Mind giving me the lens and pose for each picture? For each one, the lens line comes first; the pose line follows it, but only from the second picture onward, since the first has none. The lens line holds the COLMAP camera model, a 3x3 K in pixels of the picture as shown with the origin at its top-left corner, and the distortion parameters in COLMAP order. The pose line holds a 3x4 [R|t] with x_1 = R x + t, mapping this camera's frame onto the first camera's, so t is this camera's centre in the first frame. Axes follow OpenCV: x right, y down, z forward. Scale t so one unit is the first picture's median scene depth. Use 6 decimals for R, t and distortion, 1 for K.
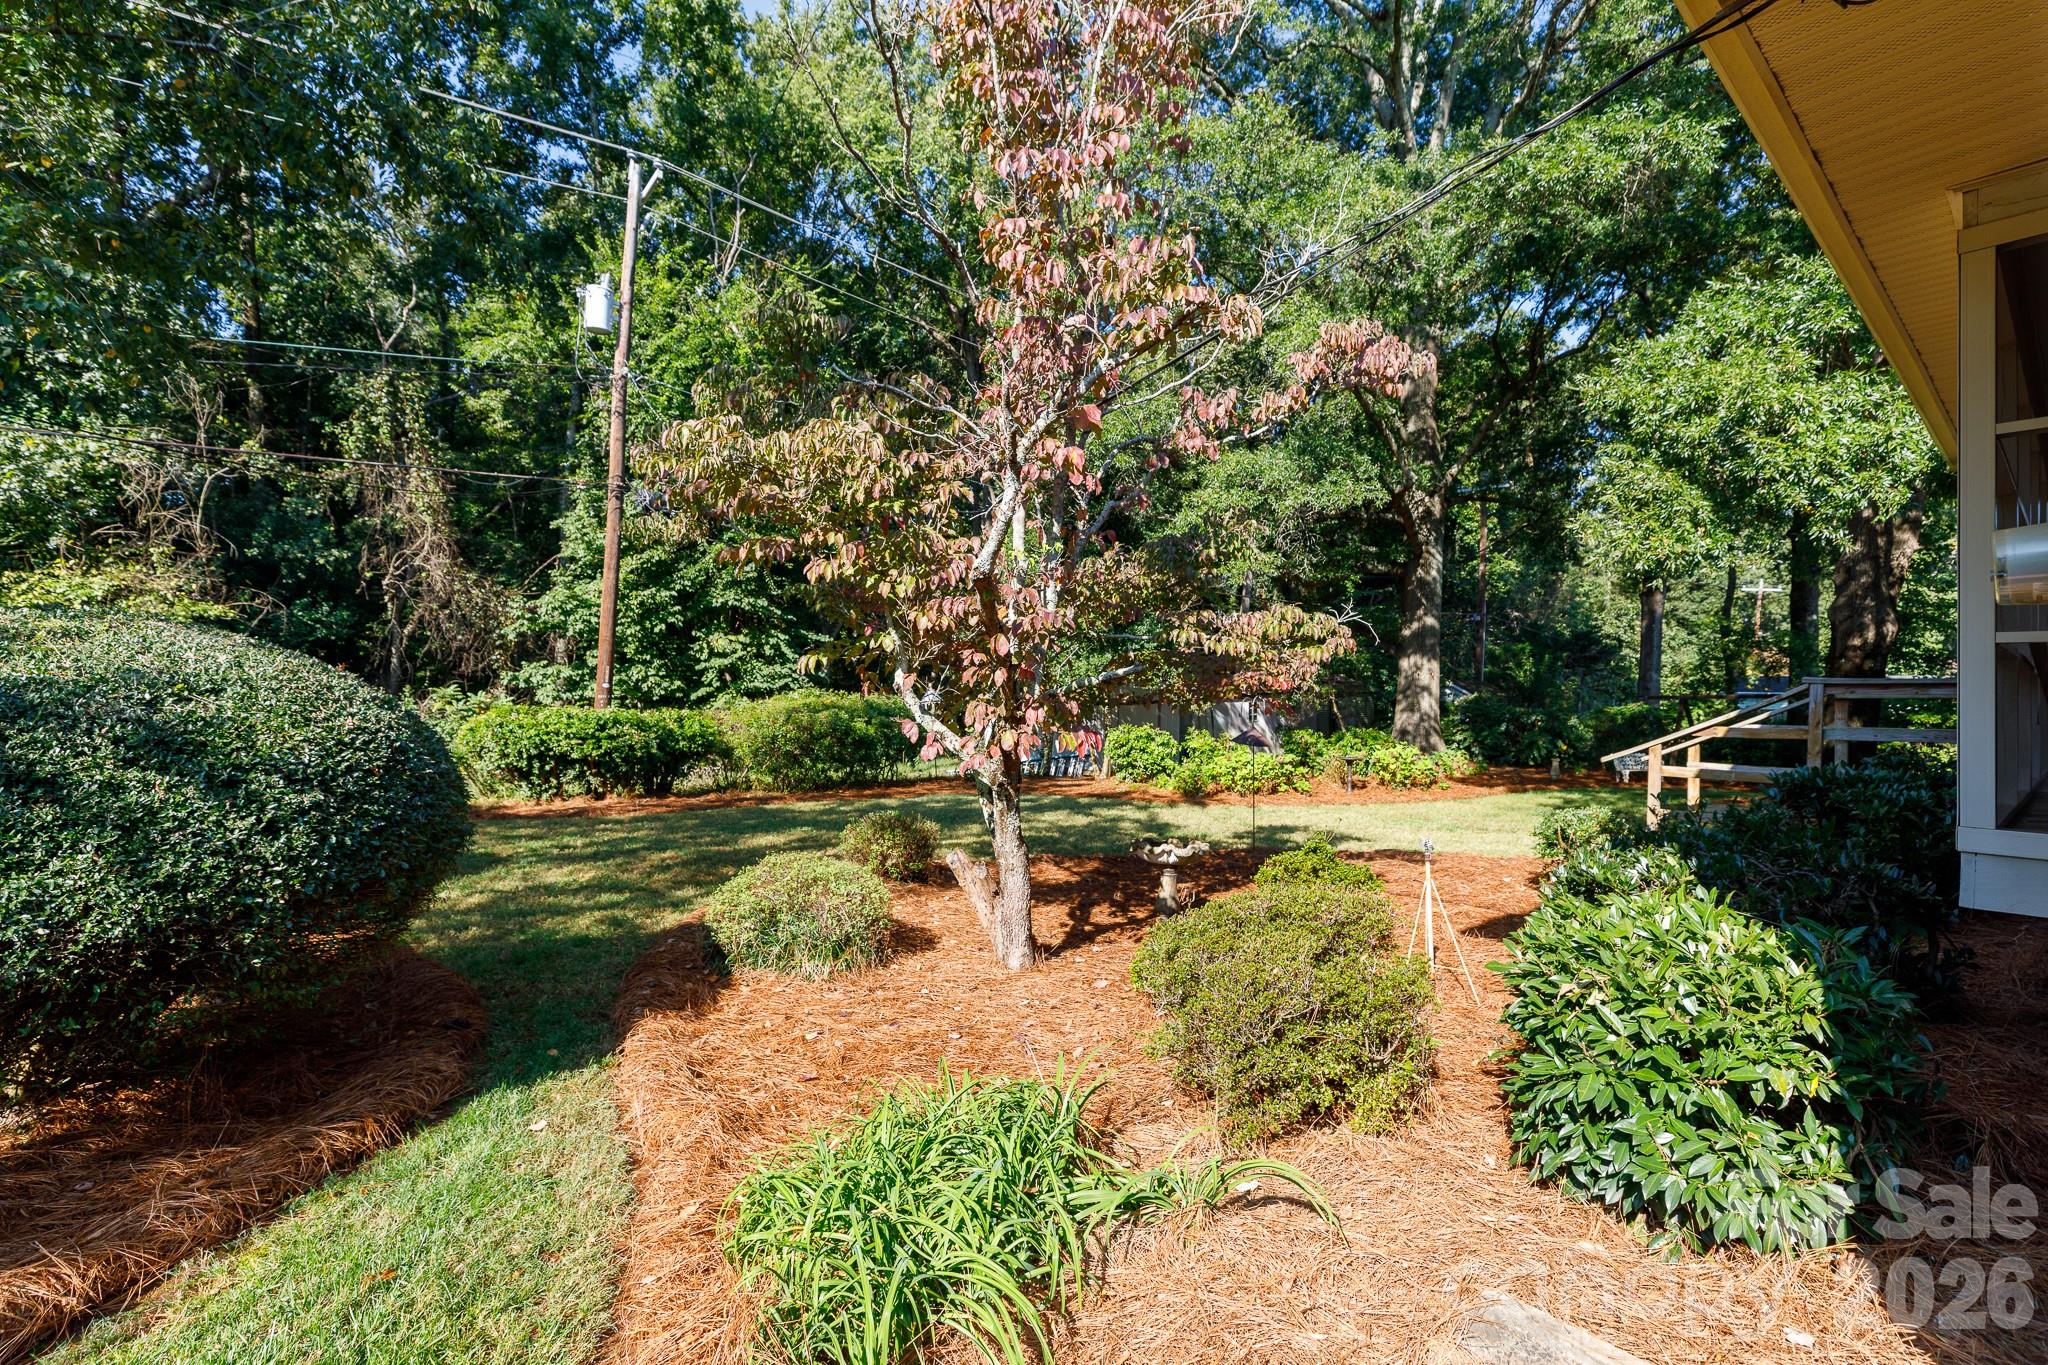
lens RADIAL K [[915.9, 0, 1008.7], [0, 915.9, 670.4], [0, 0, 1]] dist [0.004886, 0.000087]
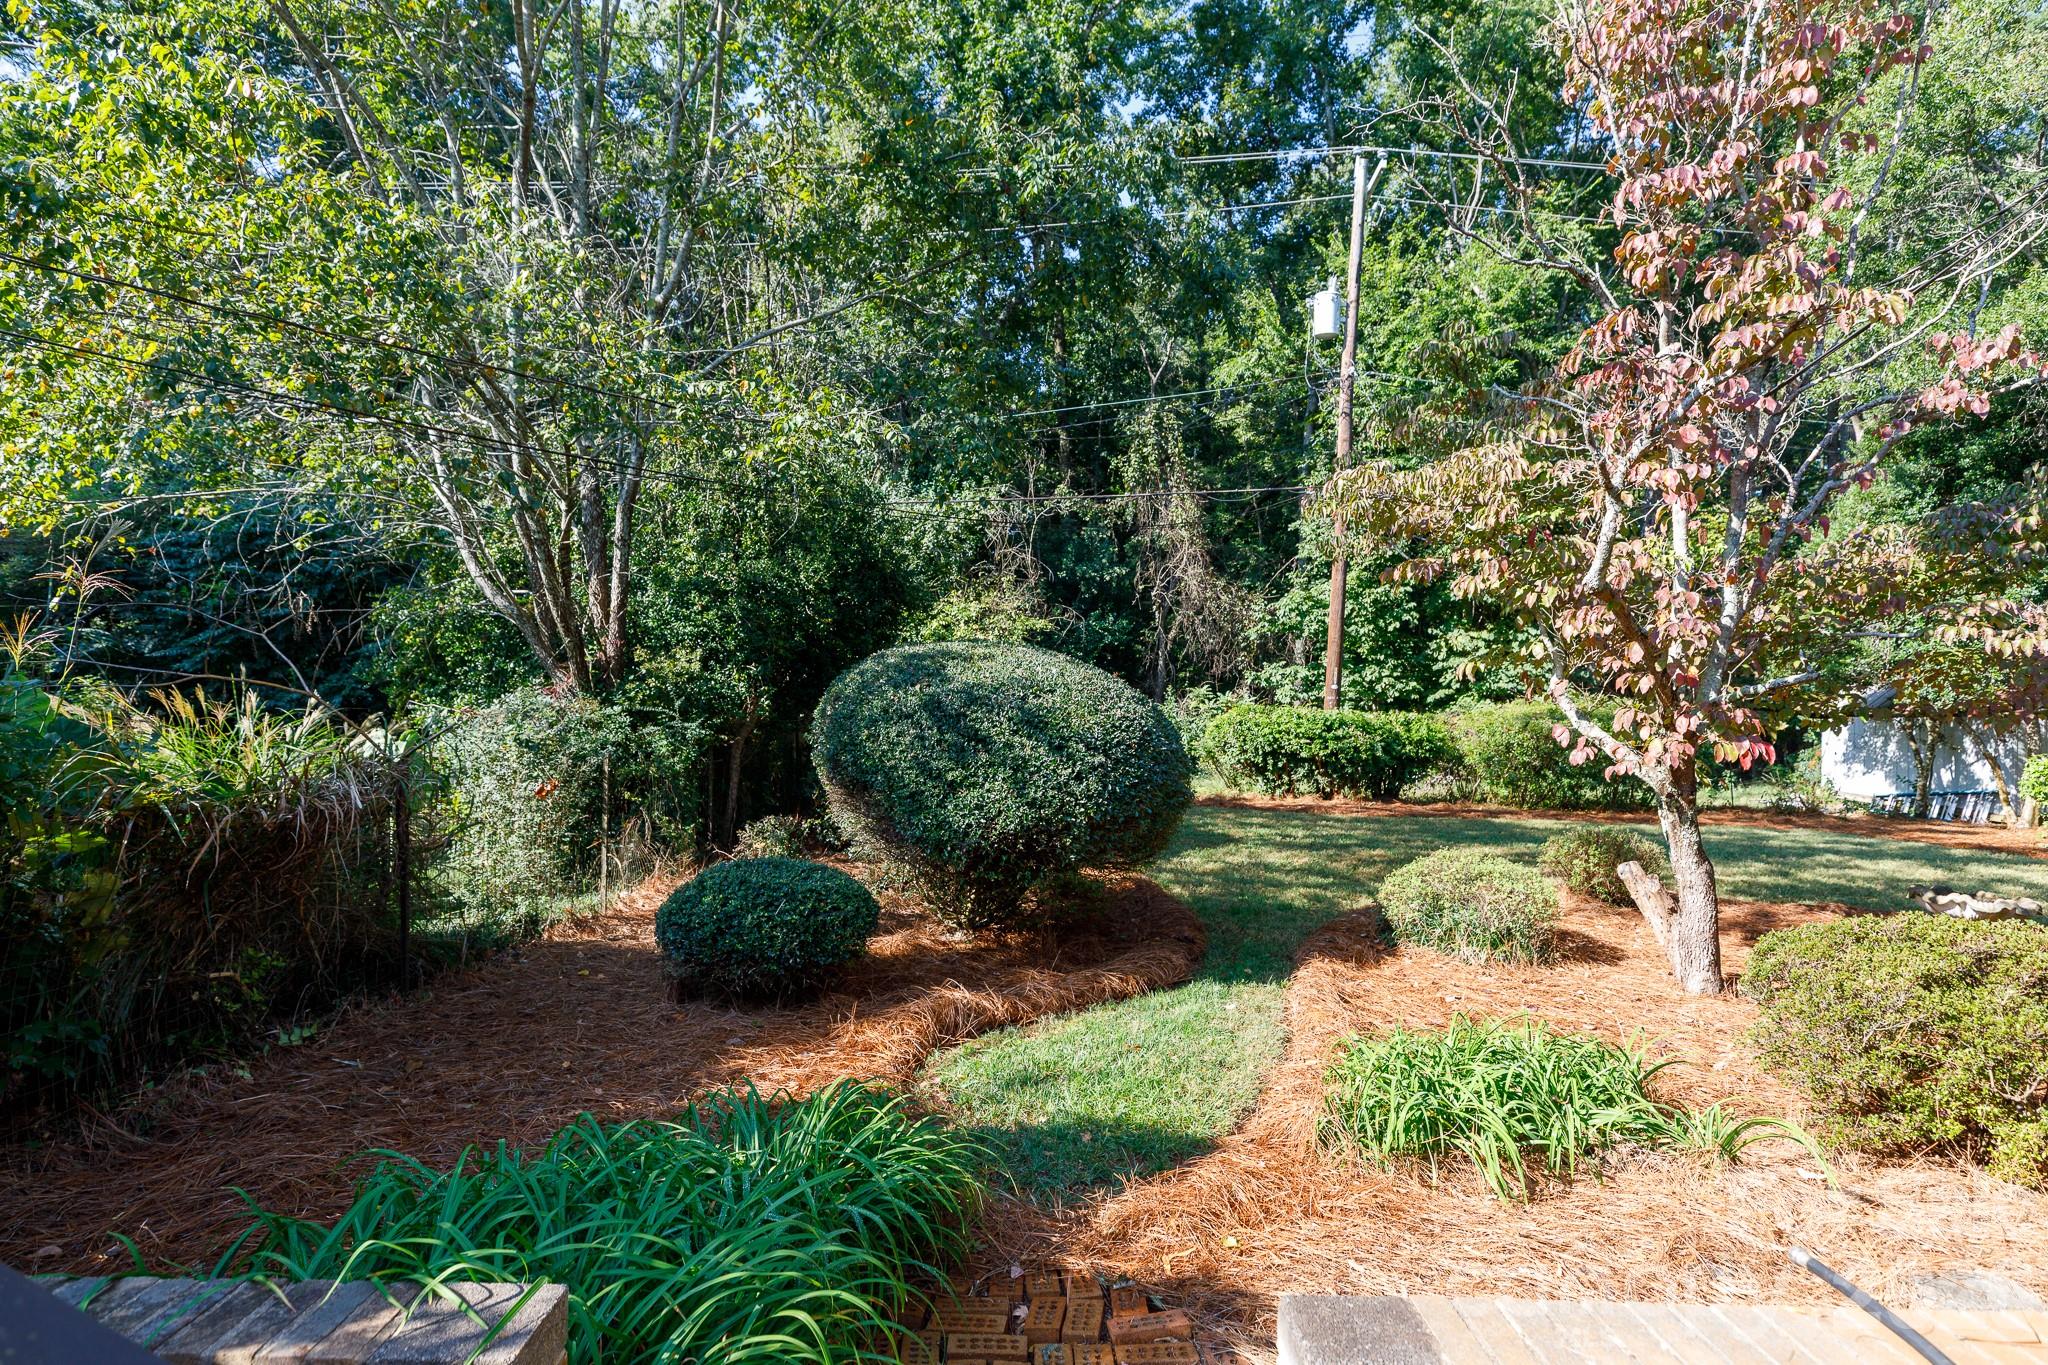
lens RADIAL K [[1180.9, 0, 1022.1], [0, 1180.9, 678.4], [0, 0, 1]] dist [0.002260, -0.000574]
pose [[0.752438, 0.002873, -0.658657, 0.163436], [0.004546, 0.999944, 0.009555, -0.006957], [0.658647, -0.010184, 0.752383, -0.209242]]
